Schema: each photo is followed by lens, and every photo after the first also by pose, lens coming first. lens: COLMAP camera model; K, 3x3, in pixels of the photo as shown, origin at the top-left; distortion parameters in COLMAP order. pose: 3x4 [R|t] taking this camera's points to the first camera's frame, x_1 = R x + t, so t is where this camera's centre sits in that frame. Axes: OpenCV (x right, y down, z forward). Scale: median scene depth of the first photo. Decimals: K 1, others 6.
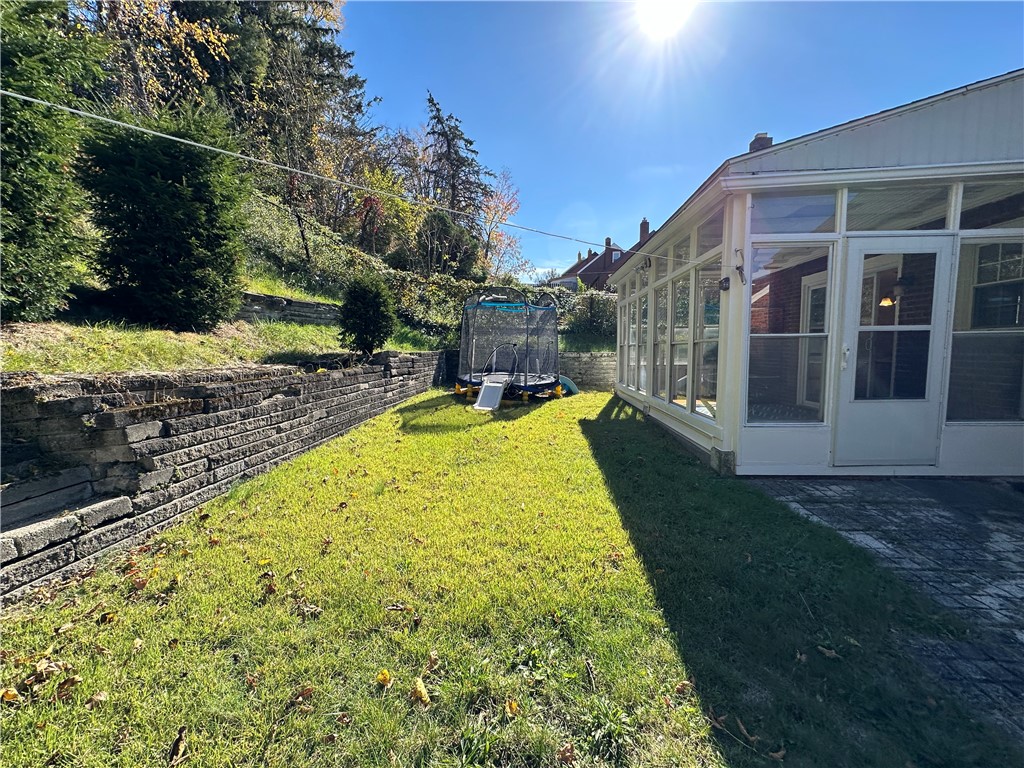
lens RADIAL K [[408.7, 0, 512.0], [0, 408.7, 384.0], [0, 0, 1]] dist [-0.002360, 0.000580]
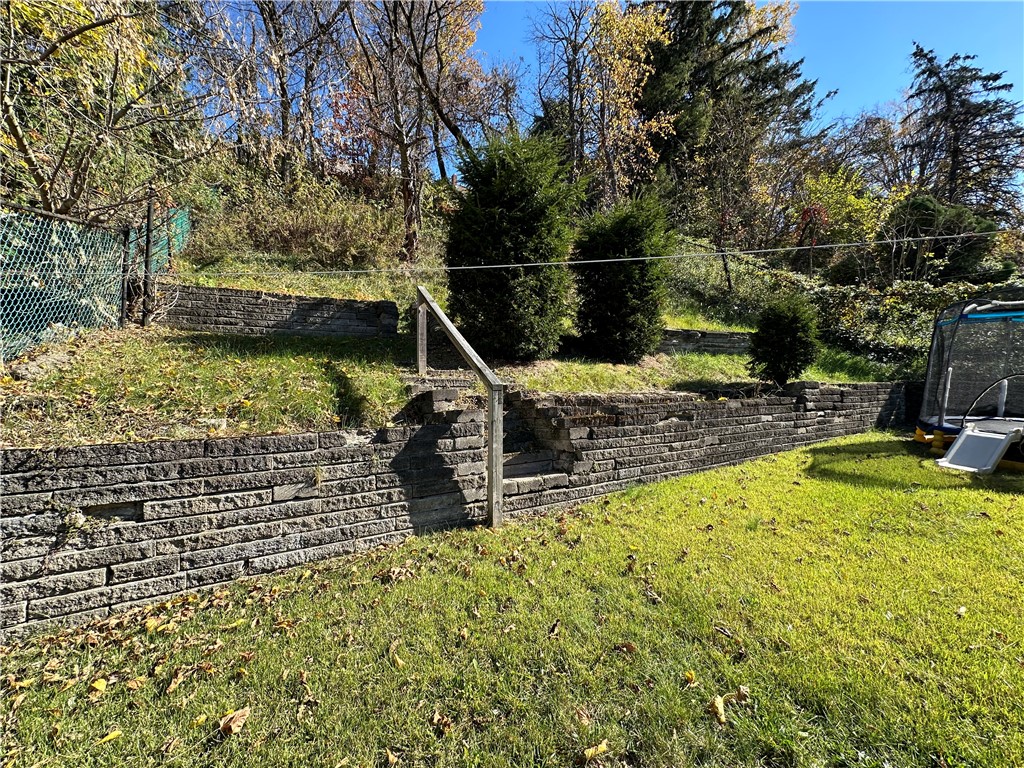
lens RADIAL K [[405.6, 0, 506.5], [0, 405.6, 385.7], [0, 0, 1]] dist [-0.006921, -0.000006]
pose [[0.557130, 0.030291, -0.829873, 0.103216], [-0.081646, 0.996491, -0.018439, -0.004407], [0.826402, 0.078029, 0.557648, -0.032521]]
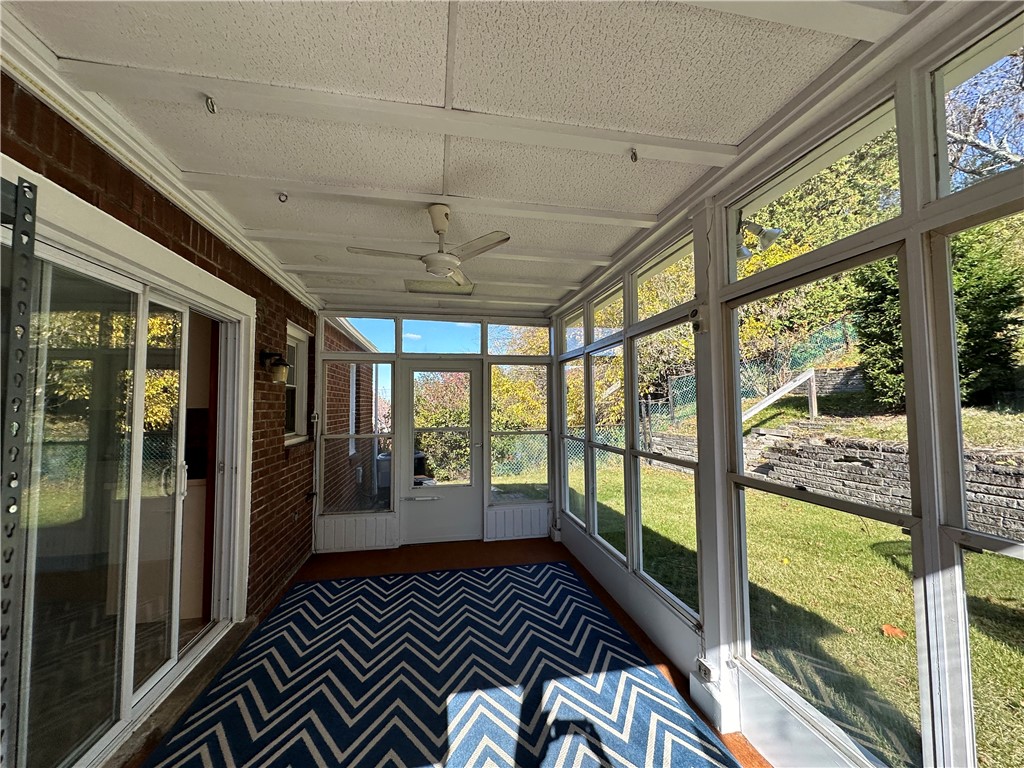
lens RADIAL K [[405.6, 0, 506.5], [0, 405.6, 385.7], [0, 0, 1]] dist [-0.006921, -0.000006]
pose [[-0.970526, 0.006441, -0.240909, 0.878553], [-0.002871, 0.999263, 0.038281, -0.269433], [0.240978, 0.037845, -0.969792, 1.904084]]
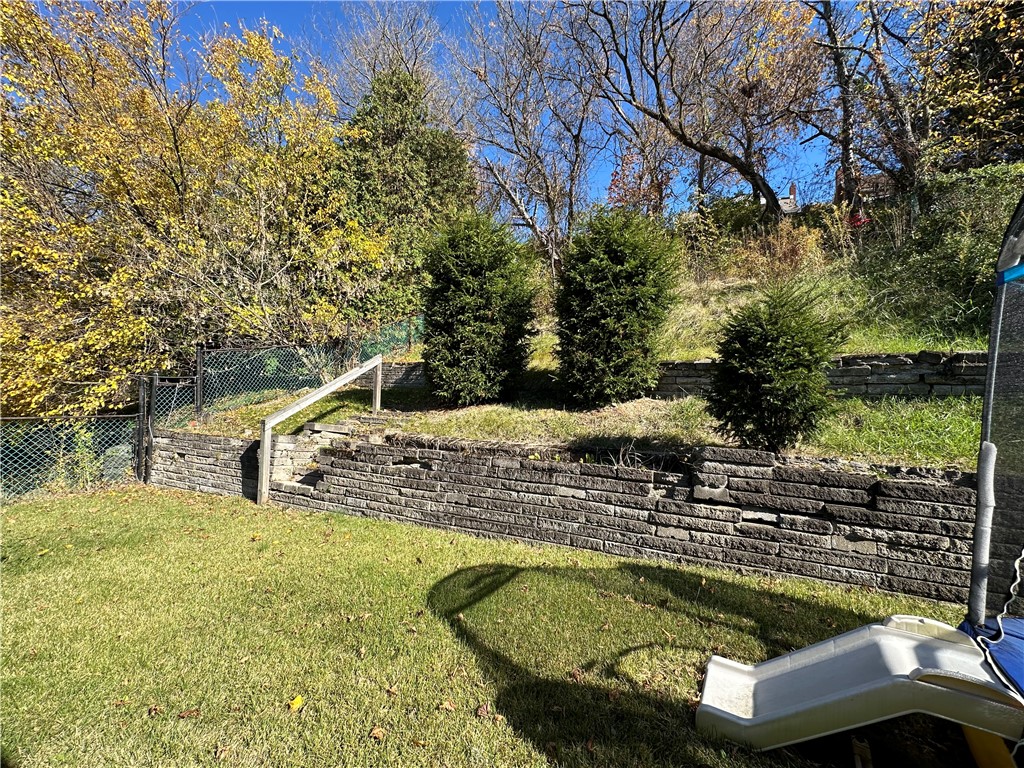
lens RADIAL K [[405.6, 0, 506.5], [0, 405.6, 385.7], [0, 0, 1]] dist [-0.006921, -0.000006]
pose [[-0.361629, -0.058919, -0.930459, 0.382627], [-0.115703, 0.993122, -0.017918, -0.187953], [0.925115, 0.101177, -0.365959, 1.510980]]
